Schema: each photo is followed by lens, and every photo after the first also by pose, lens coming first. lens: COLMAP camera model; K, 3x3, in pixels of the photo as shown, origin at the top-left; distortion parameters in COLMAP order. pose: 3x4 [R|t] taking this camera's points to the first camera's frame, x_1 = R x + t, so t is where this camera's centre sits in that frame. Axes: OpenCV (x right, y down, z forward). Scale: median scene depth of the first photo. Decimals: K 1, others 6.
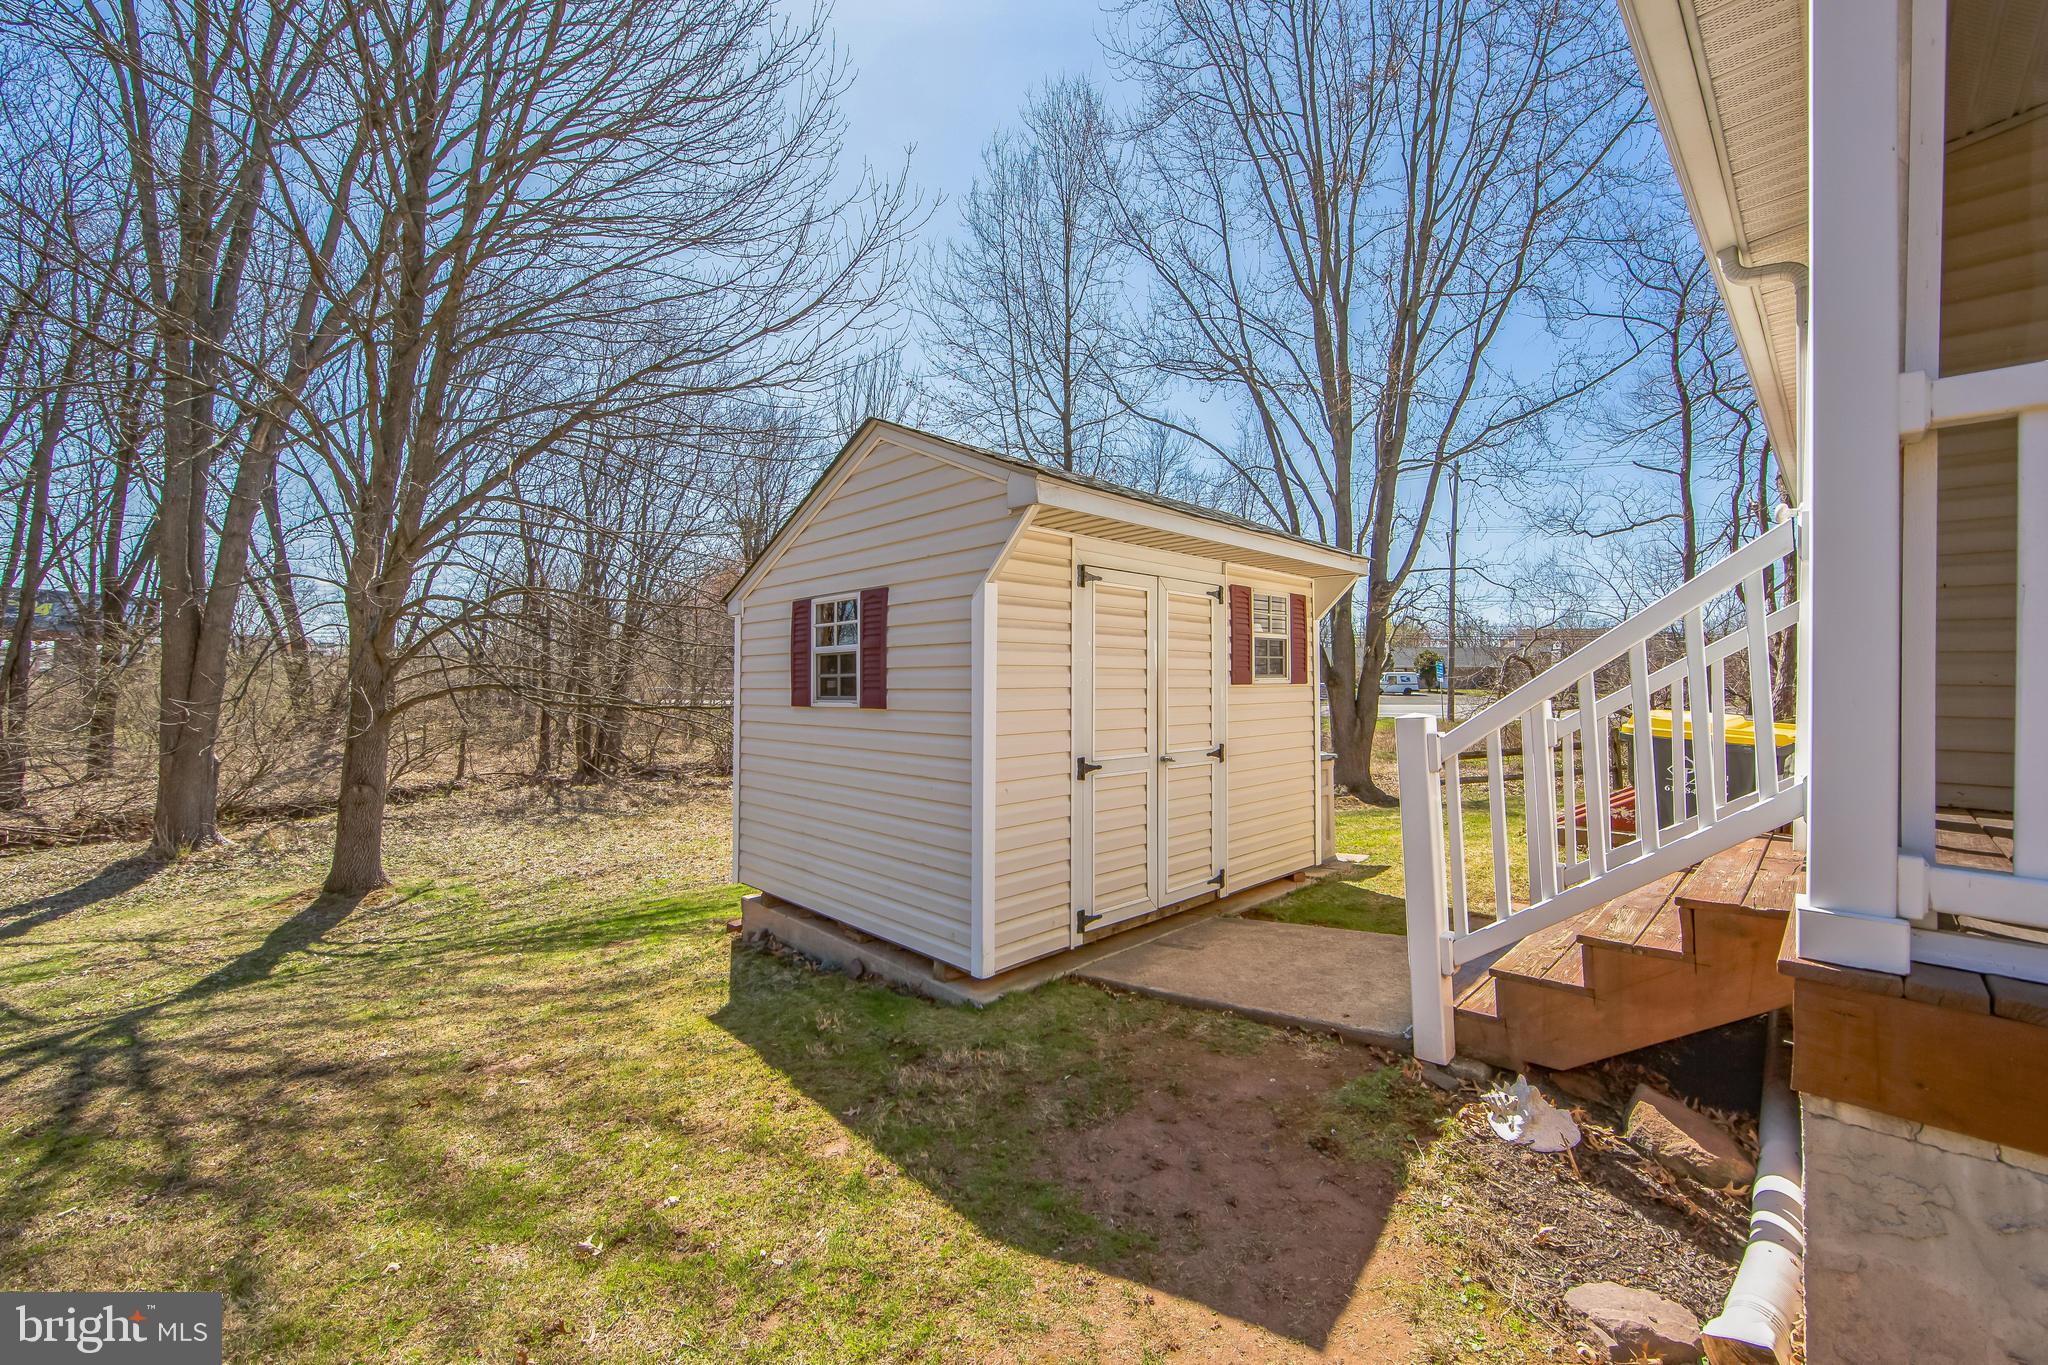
lens RADIAL K [[820.5, 0, 1026.2], [0, 820.5, 677.1], [0, 0, 1]] dist [-0.011722, 0.002780]
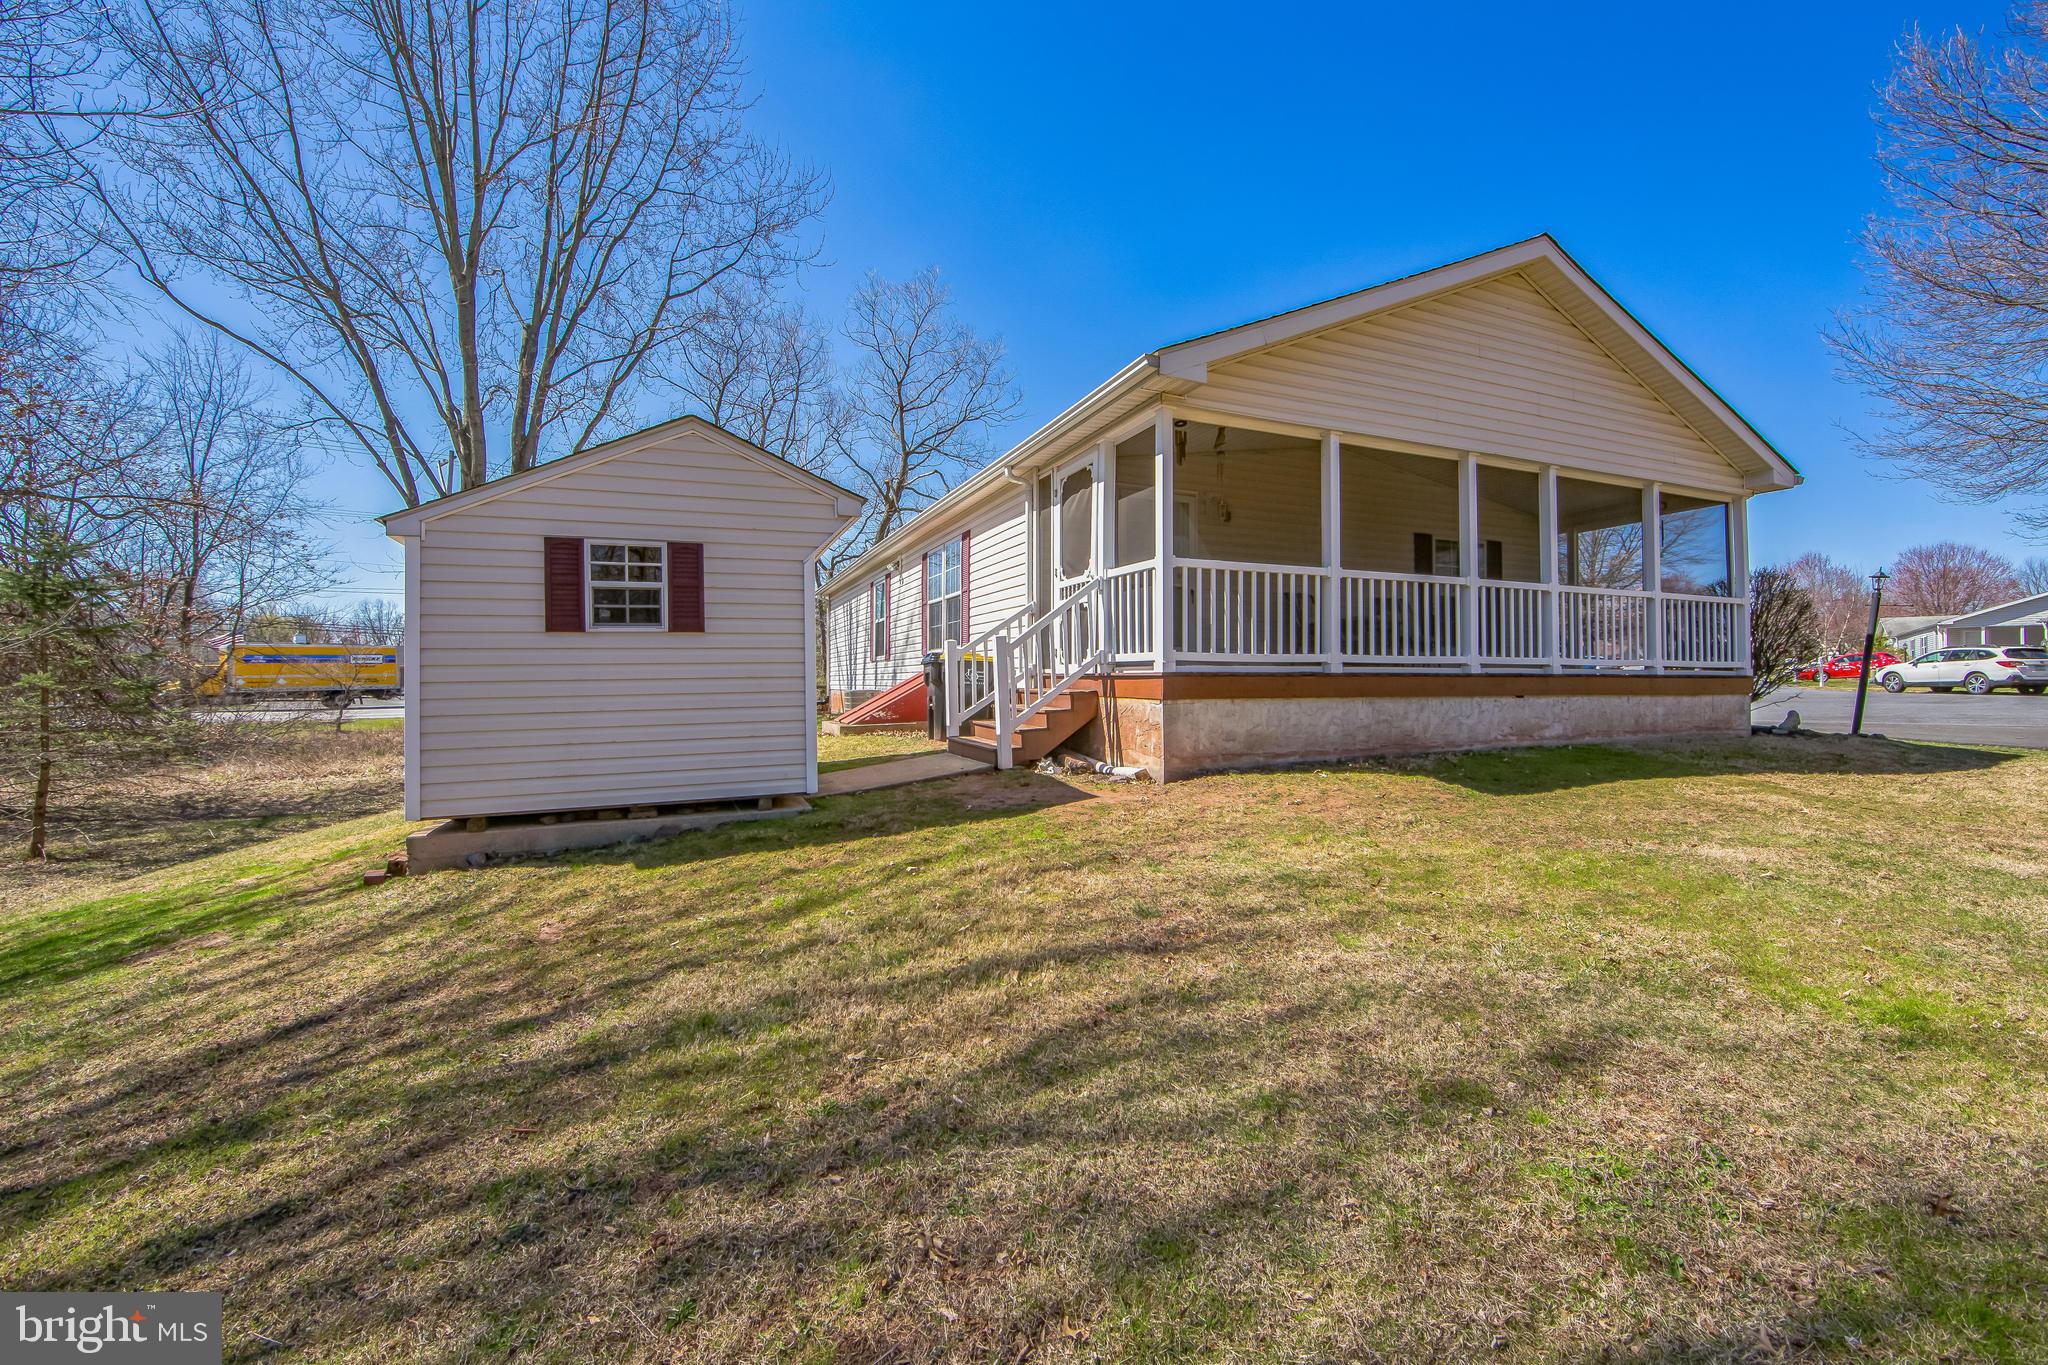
lens RADIAL K [[820.5, 0, 1034.2], [0, 820.5, 677.7], [0, 0, 1]] dist [-0.011722, 0.002780]
pose [[0.358304, -0.005705, 0.933587, -1.188533], [0.009048, 0.999956, 0.002638, 0.110532], [-0.933561, 0.007502, 0.358340, -0.010007]]
